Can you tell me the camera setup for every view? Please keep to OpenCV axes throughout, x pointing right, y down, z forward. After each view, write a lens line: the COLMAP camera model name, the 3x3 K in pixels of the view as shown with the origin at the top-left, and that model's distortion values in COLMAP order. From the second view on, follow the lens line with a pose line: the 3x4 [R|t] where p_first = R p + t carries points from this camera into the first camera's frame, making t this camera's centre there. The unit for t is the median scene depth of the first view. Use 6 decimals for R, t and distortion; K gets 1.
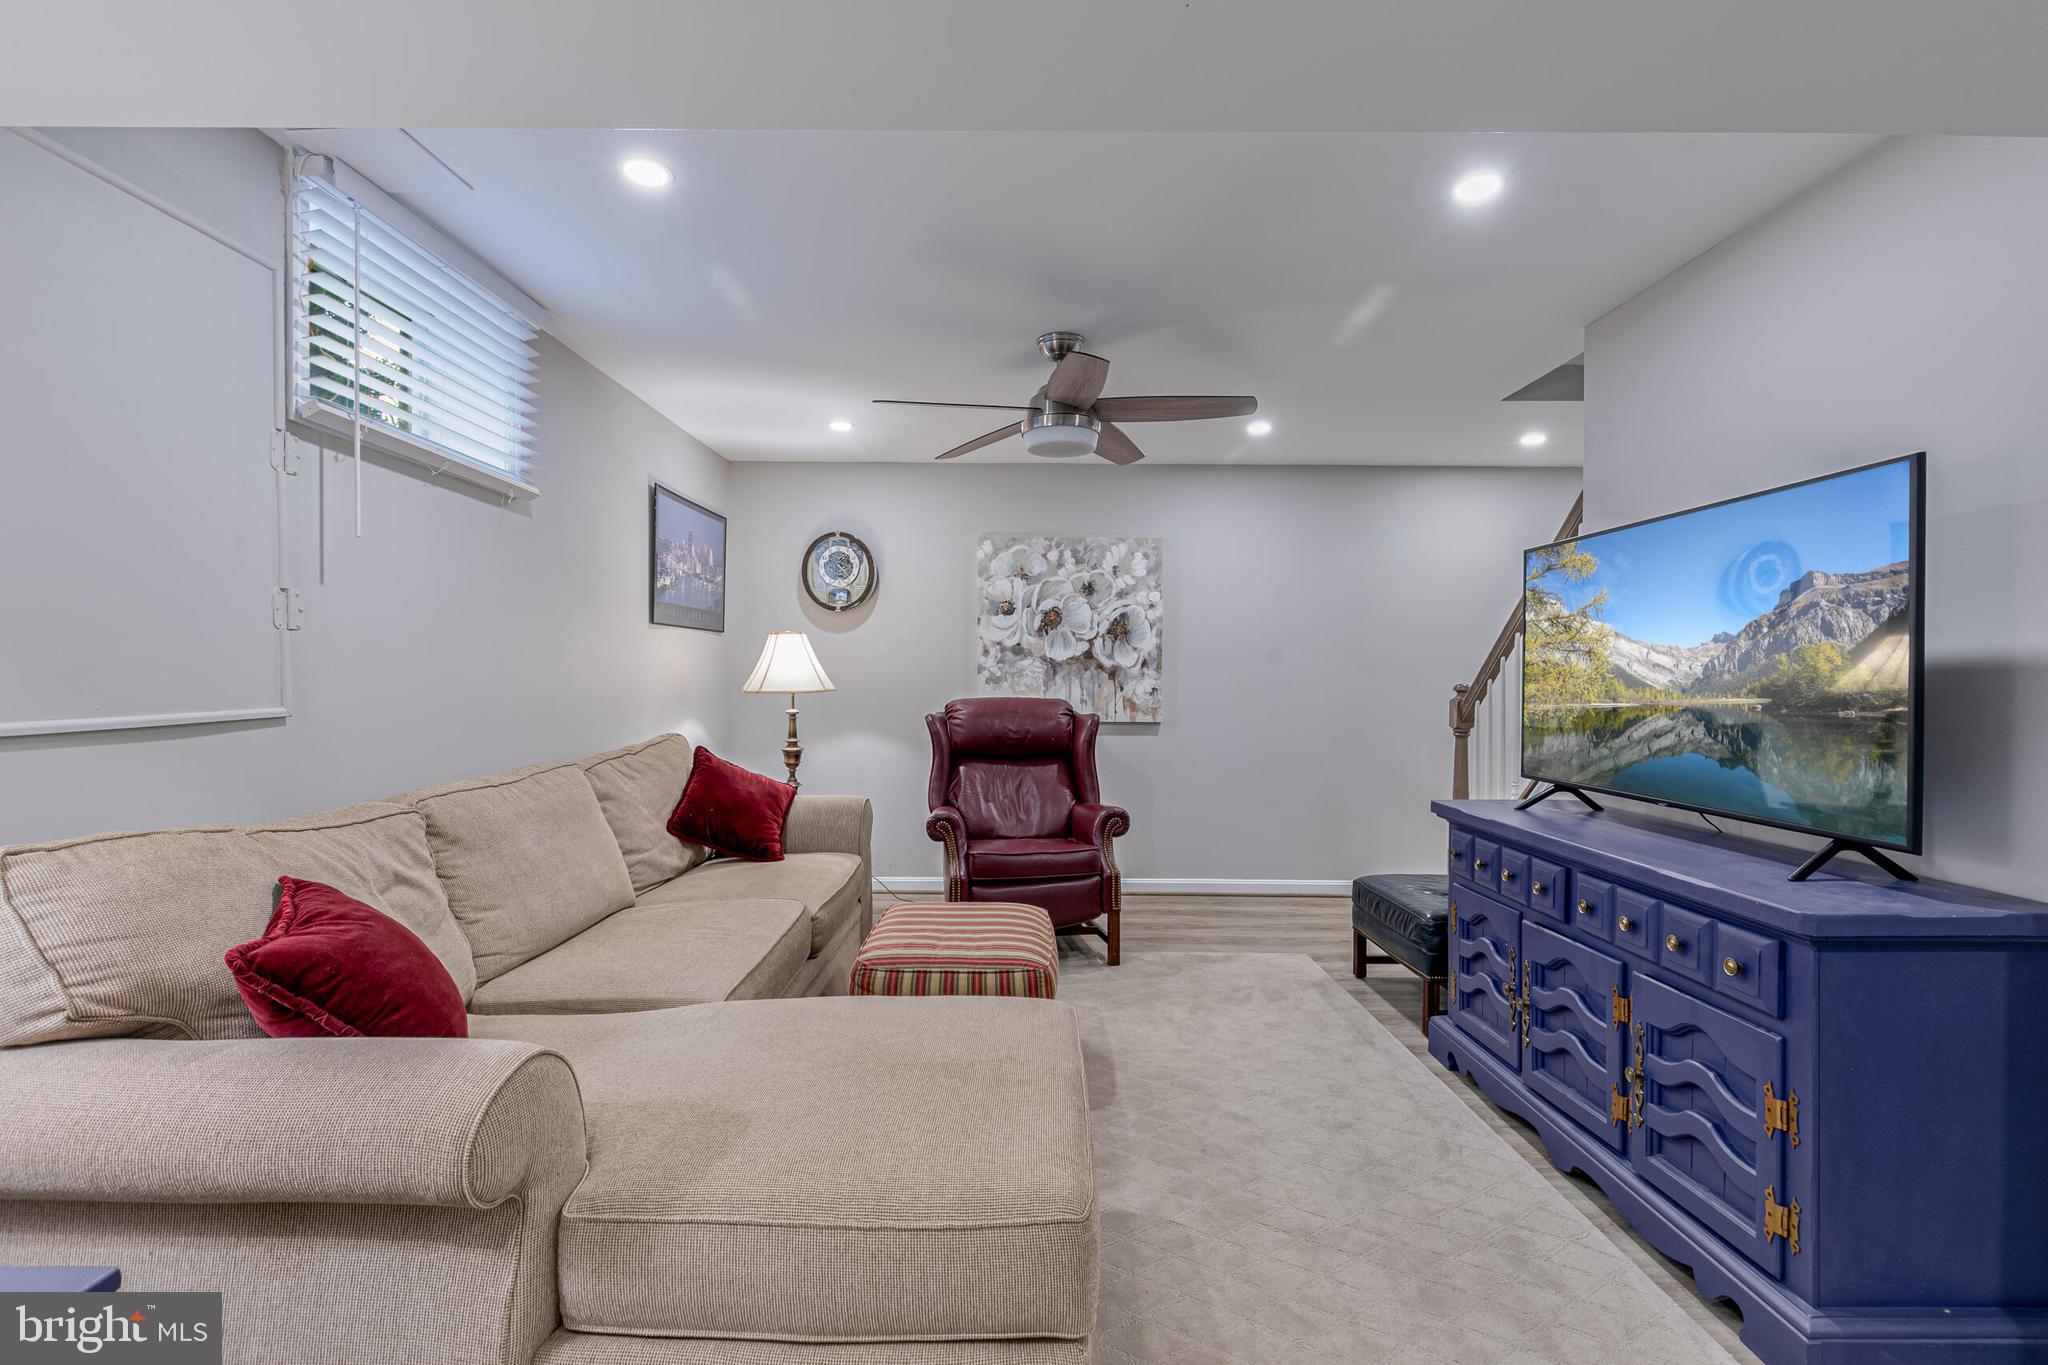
lens RADIAL K [[928.9, 0, 1029.2], [0, 928.9, 685.2], [0, 0, 1]] dist [0.003056, -0.000063]
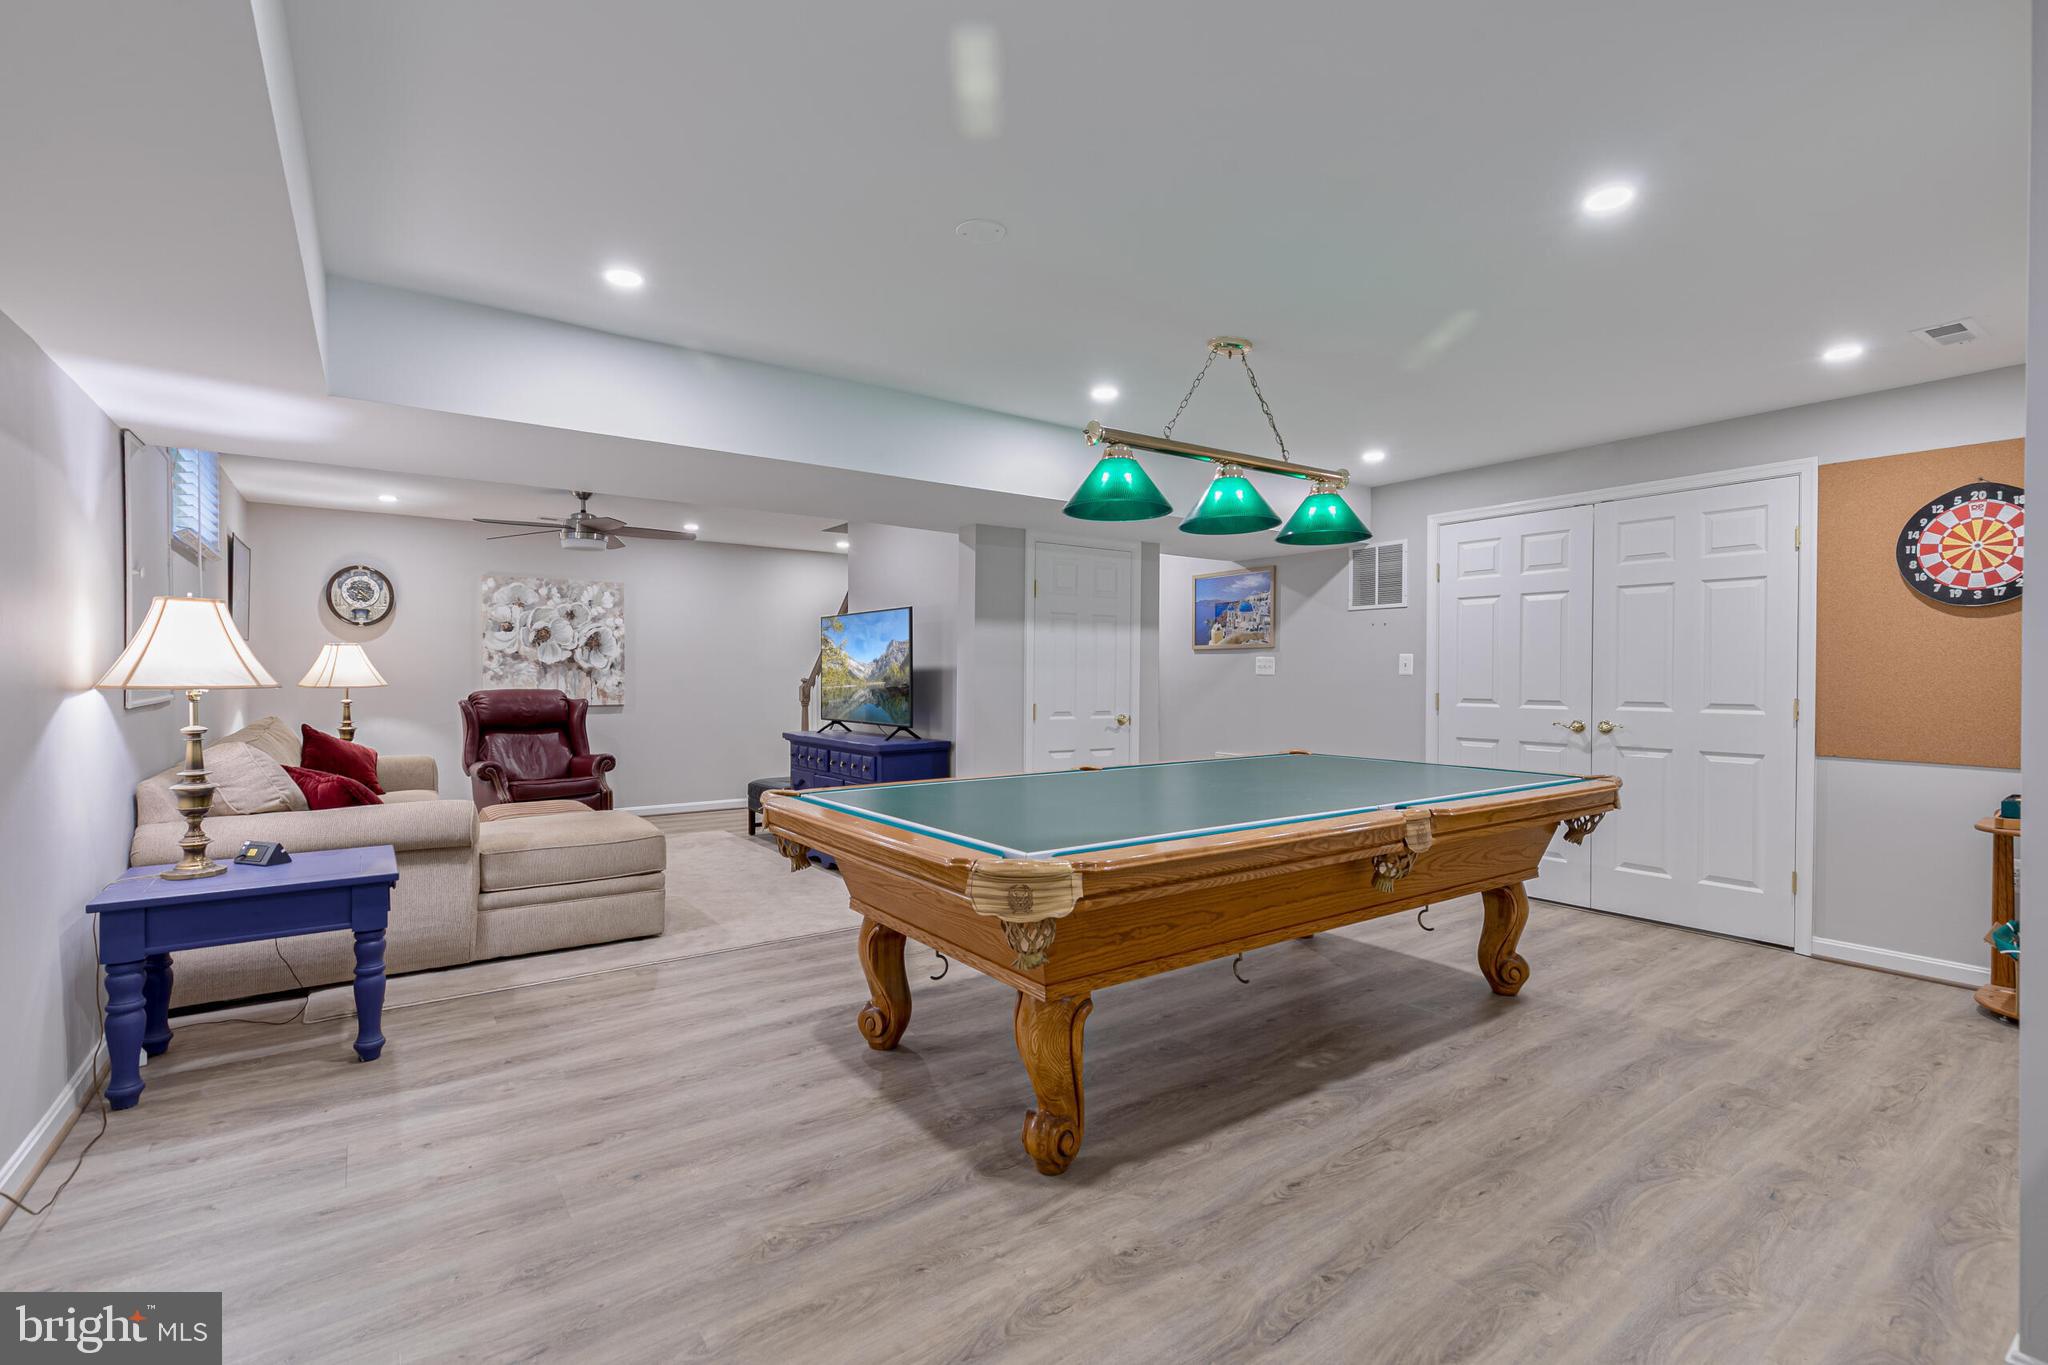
lens RADIAL K [[928.9, 0, 1029.6], [0, 928.9, 681.5], [0, 0, 1]] dist [0.003056, -0.000063]
pose [[0.814524, -0.009445, 0.580053, -0.200011], [0.008768, 0.999954, 0.003969, 0.002263], [-0.580063, 0.001853, 0.814569, -0.625062]]
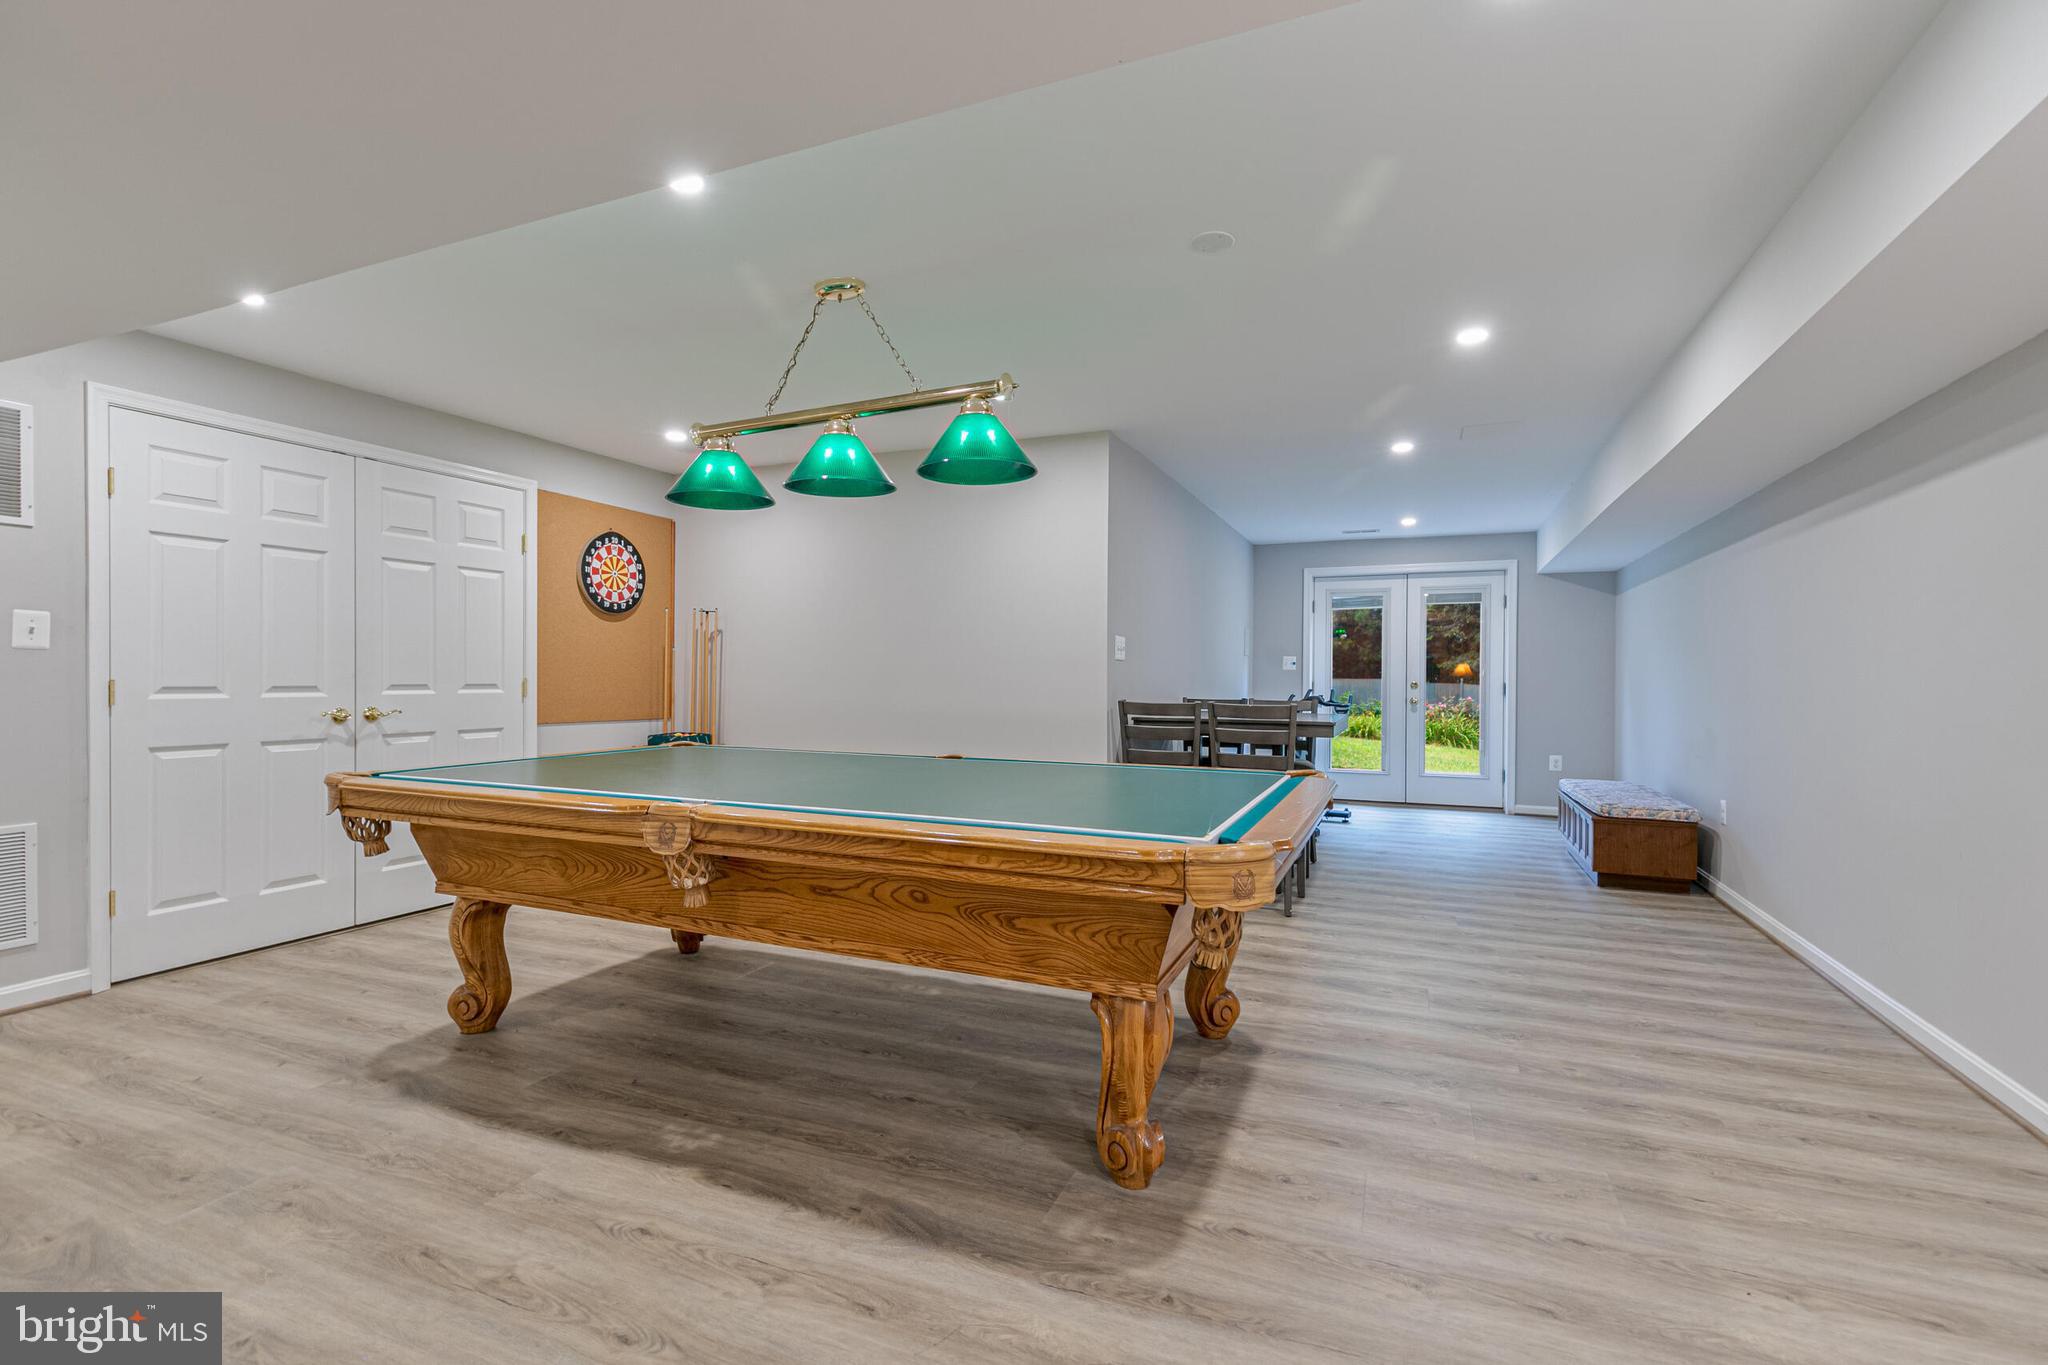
lens RADIAL K [[928.9, 0, 1024.5], [0, 928.9, 680.6], [0, 0, 1]] dist [0.003056, -0.000063]
pose [[-0.921725, -0.013376, 0.387613, 0.209452], [-0.007862, 0.999844, 0.015807, 0.020743], [-0.387764, 0.011522, -0.921687, 1.874418]]
